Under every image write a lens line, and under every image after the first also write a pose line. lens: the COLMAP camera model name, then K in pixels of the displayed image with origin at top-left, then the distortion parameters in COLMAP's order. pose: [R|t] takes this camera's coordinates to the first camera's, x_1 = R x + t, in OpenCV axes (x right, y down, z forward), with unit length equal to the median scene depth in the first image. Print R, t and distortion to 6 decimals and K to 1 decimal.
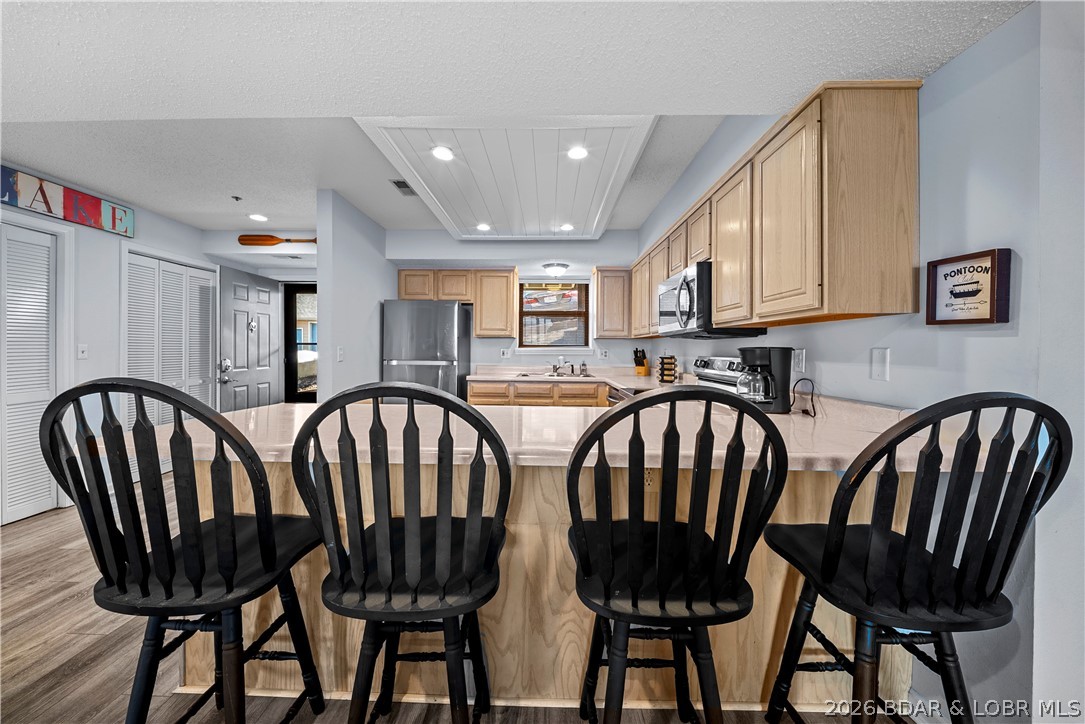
lens RADIAL K [[396.3, 0, 543.0], [0, 396.3, 351.4], [0, 0, 1]] dist [0.000284, -0.000052]
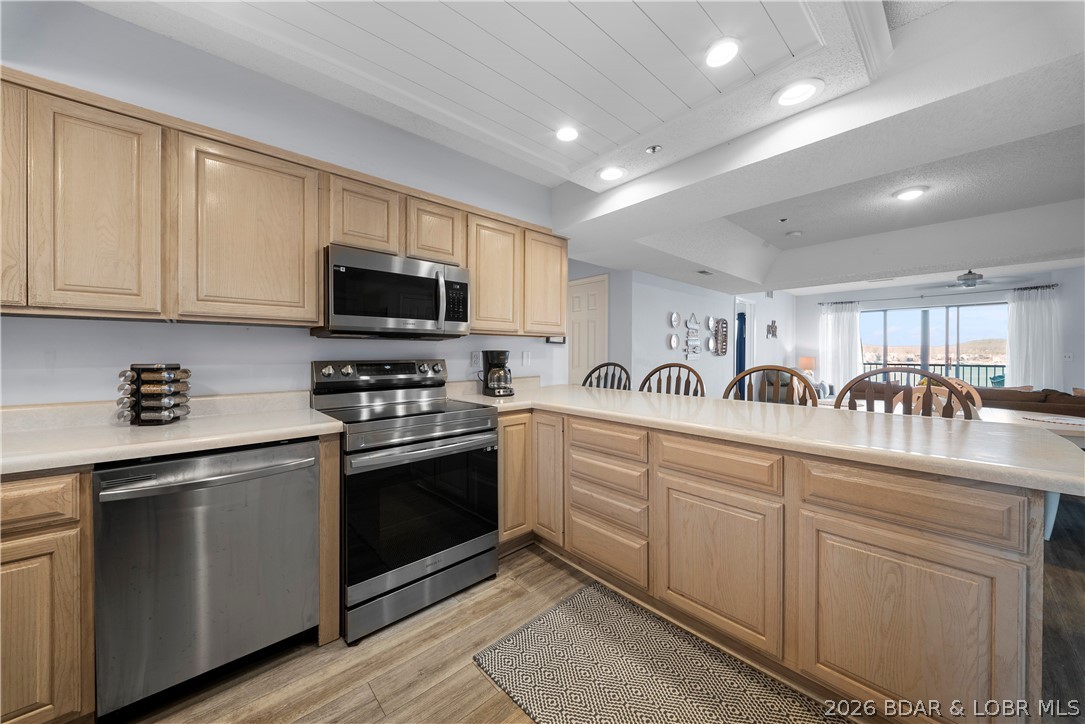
lens RADIAL K [[396.3, 0, 543.0], [0, 396.3, 351.4], [0, 0, 1]] dist [0.000284, -0.000052]
pose [[-0.691898, -0.006294, 0.721967, -0.288989], [-0.002007, 0.999975, 0.006794, -0.007721], [-0.721992, 0.003252, -0.691894, 0.859999]]
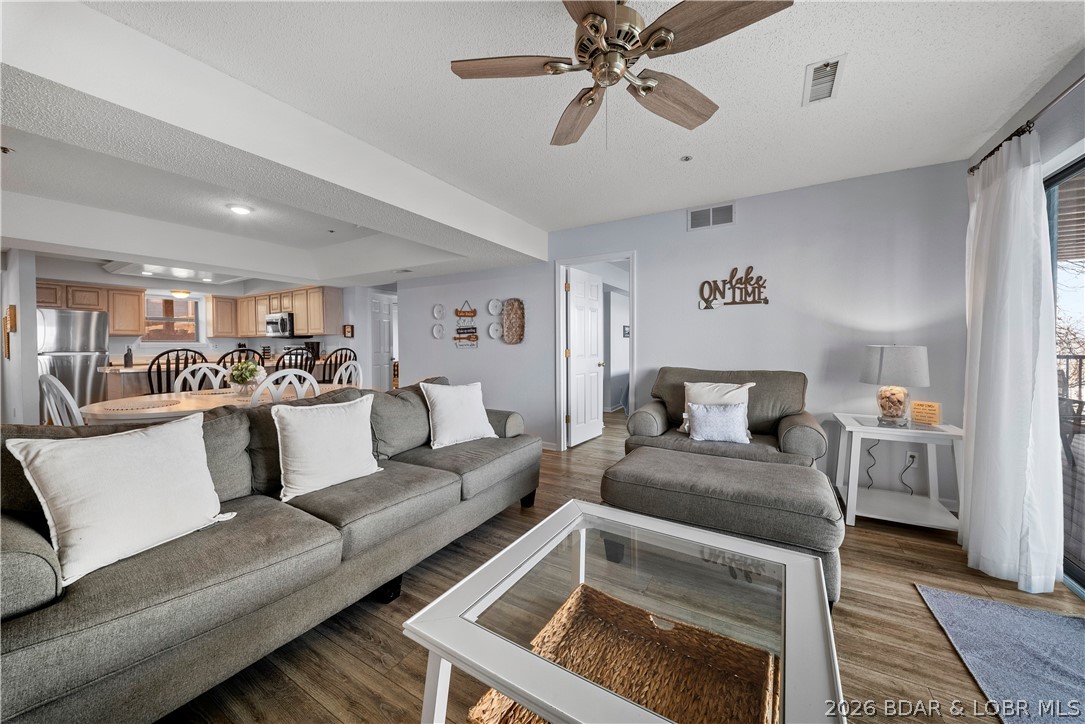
lens RADIAL K [[383.6, 0, 544.6], [0, 383.6, 354.4], [0, 0, 1]] dist [0.010880, -0.009537]
pose [[0.505175, -0.021001, 0.862762, -0.613030], [0.009767, 0.999779, 0.018617, 0.026445], [-0.862962, -0.000978, 0.505268, -1.141955]]
